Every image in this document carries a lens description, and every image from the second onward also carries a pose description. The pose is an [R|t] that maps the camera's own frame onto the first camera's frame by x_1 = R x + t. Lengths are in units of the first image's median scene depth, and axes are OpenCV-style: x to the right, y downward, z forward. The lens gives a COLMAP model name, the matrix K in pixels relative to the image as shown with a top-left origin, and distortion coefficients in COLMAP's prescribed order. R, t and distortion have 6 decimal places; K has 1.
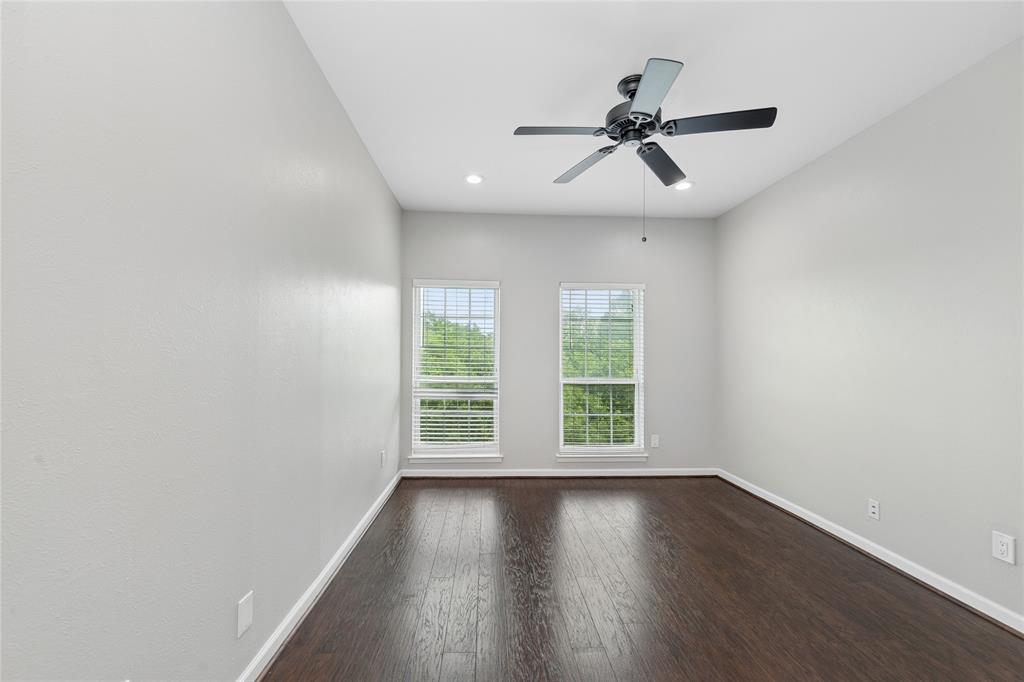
lens RADIAL K [[410.8, 0, 509.9], [0, 410.8, 345.1], [0, 0, 1]] dist [0.016729, -0.003211]
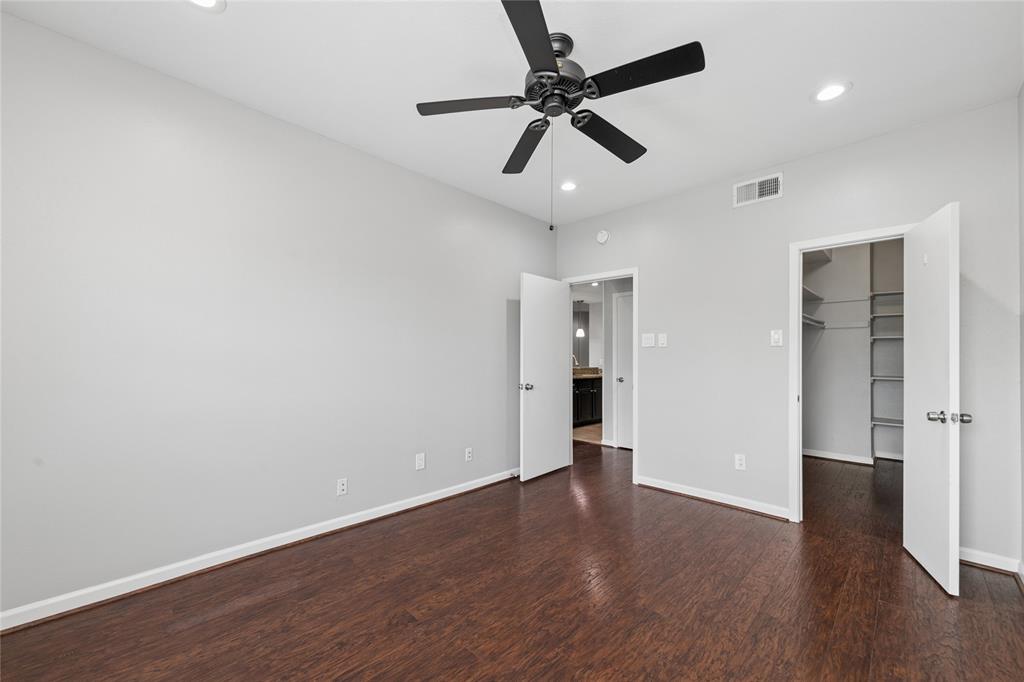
lens RADIAL K [[410.8, 0, 513.3], [0, 410.8, 350.9], [0, 0, 1]] dist [0.016729, -0.003211]
pose [[-0.681631, -0.006101, 0.731670, -0.258656], [-0.034230, 0.999136, -0.023557, 0.038049], [-0.730895, -0.041102, -0.681252, 1.461352]]
